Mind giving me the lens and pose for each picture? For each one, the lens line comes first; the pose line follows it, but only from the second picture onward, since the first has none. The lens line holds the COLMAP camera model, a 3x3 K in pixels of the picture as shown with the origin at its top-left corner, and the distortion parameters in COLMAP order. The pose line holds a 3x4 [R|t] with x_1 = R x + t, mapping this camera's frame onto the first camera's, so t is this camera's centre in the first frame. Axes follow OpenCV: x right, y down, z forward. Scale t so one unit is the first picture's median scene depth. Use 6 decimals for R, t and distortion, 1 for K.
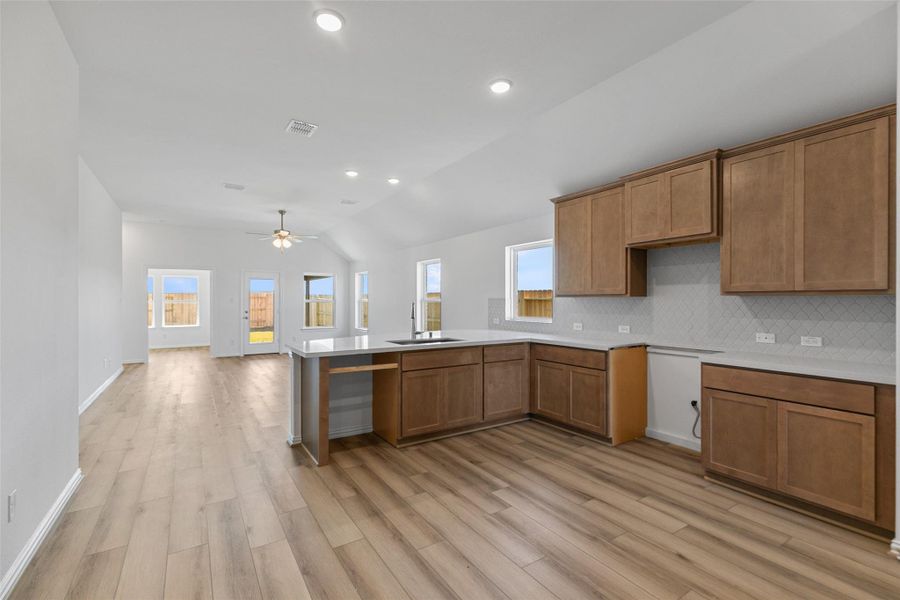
lens RADIAL K [[408.5, 0, 442.9], [0, 408.5, 300.1], [0, 0, 1]] dist [0.011720, 0.000947]
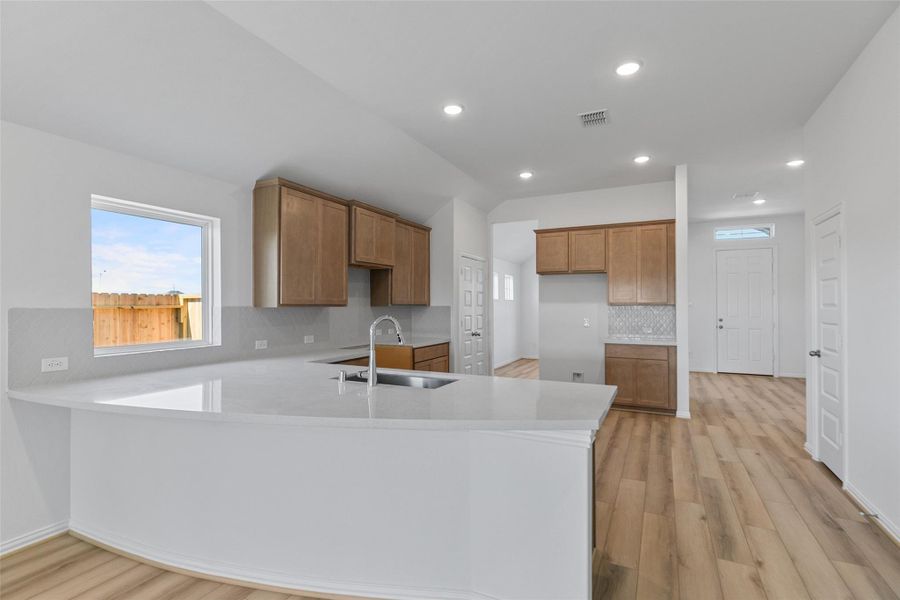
lens RADIAL K [[437.9, 0, 445.3], [0, 437.9, 299.4], [0, 0, 1]] dist [0.010130, 0.000062]
pose [[-0.522632, 0.008105, 0.852520, -0.636111], [-0.005578, 0.999901, -0.012926, -0.013824], [-0.852540, -0.011511, -0.522535, 1.268482]]
